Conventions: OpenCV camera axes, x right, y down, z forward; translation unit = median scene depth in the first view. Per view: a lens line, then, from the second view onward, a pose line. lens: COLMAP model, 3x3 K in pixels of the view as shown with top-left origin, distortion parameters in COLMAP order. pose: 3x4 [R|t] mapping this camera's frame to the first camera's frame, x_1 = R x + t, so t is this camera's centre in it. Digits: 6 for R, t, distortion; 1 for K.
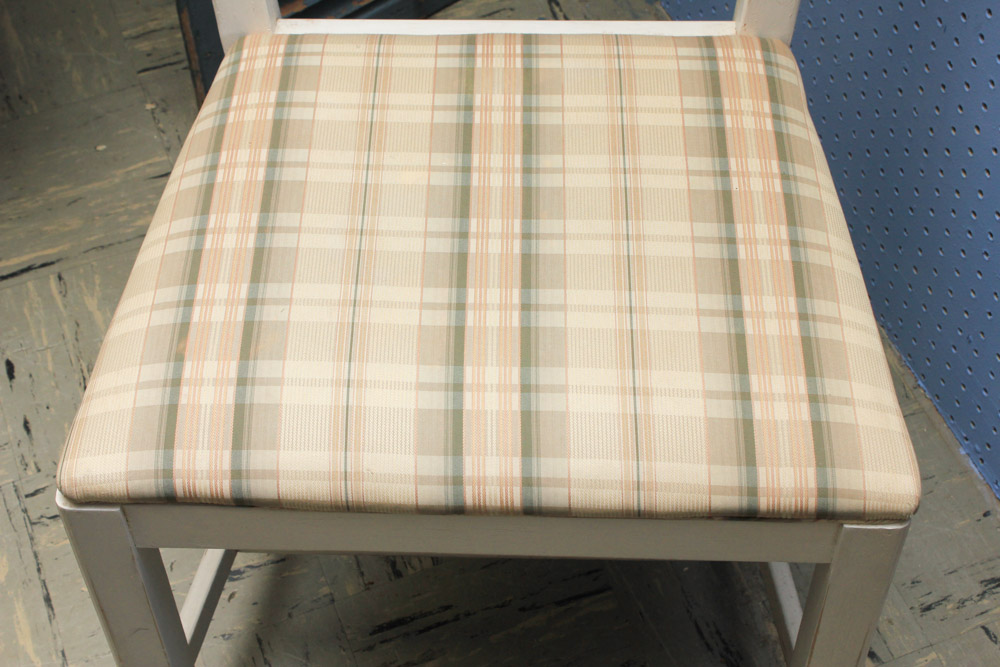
lens RADIAL K [[1691.2, 0, 500.0], [0, 1691.2, 333.5], [0, 0, 1]] dist [-0.052397, -0.098768]
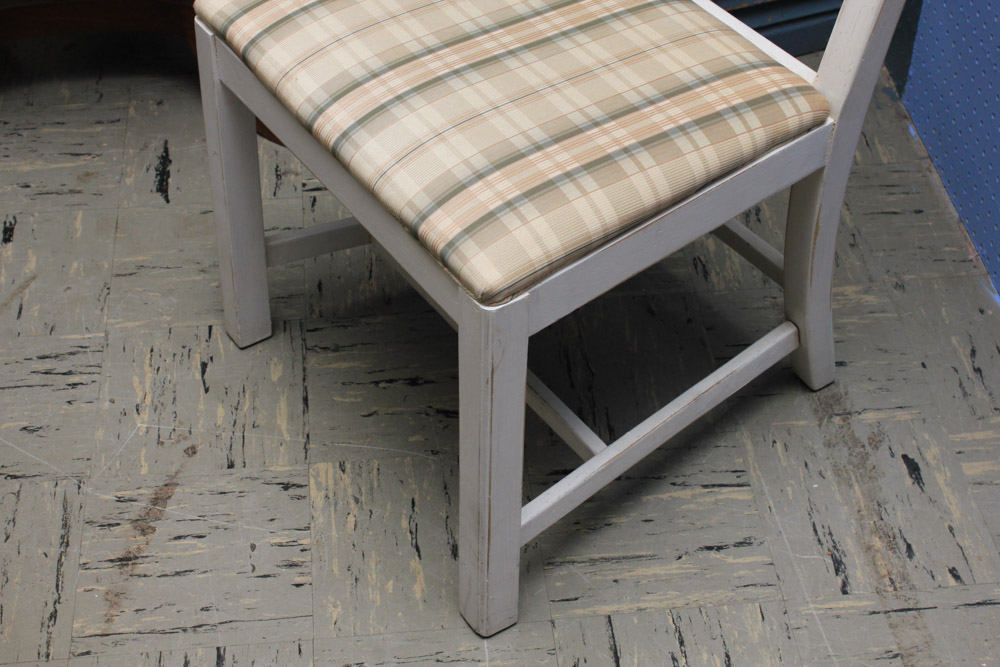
lens RADIAL K [[1680.5, 0, 500.0], [0, 1680.5, 333.5], [0, 0, 1]] dist [-0.025817, -0.042130]
pose [[0.597553, 0.575720, -0.558100, 0.692299], [-0.655524, 0.751593, 0.073458, 0.015652], [0.461756, 0.321953, 0.826516, -0.048633]]
